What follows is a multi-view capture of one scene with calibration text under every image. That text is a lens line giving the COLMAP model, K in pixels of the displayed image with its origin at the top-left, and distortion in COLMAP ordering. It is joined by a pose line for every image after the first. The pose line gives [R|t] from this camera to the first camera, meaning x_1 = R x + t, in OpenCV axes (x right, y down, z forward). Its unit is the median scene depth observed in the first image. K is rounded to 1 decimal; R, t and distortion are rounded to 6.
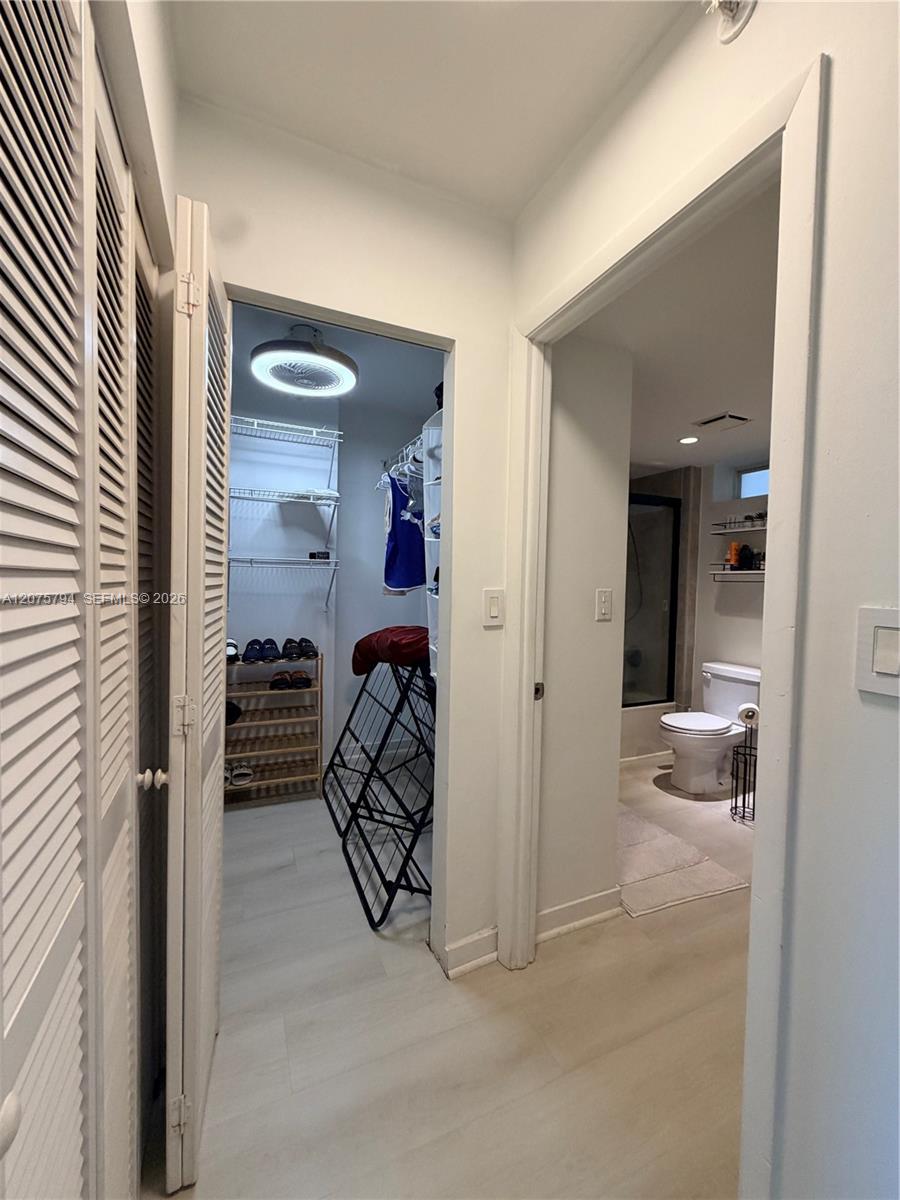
lens RADIAL K [[479.5, 0, 452.6], [0, 479.5, 598.5], [0, 0, 1]] dist [0.001498, -0.000329]
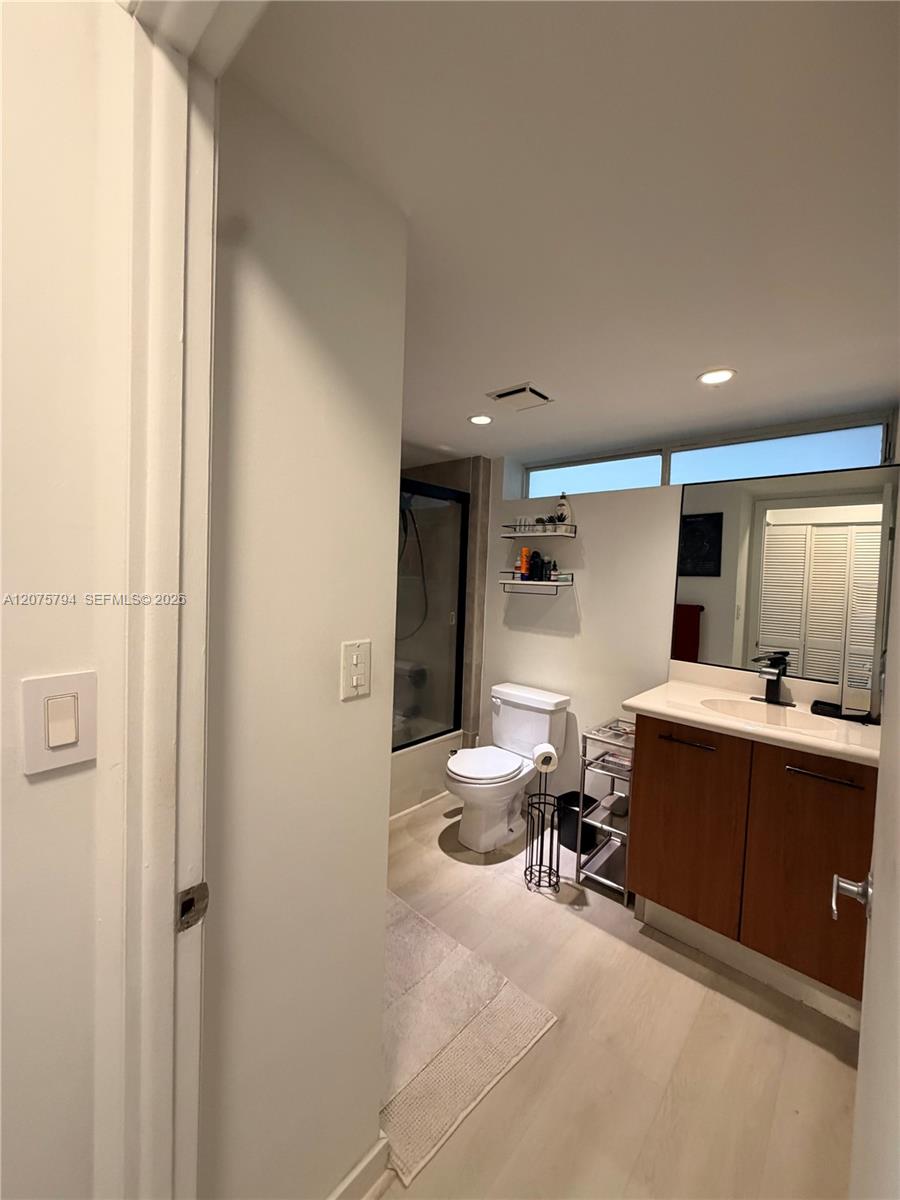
lens RADIAL K [[479.5, 0, 448.4], [0, 479.5, 593.9], [0, 0, 1]] dist [0.001498, -0.000329]
pose [[0.914808, -0.002398, 0.403881, 0.108496], [-0.003029, 0.999914, 0.012796, -0.045104], [-0.403877, -0.012929, 0.914722, 0.260832]]
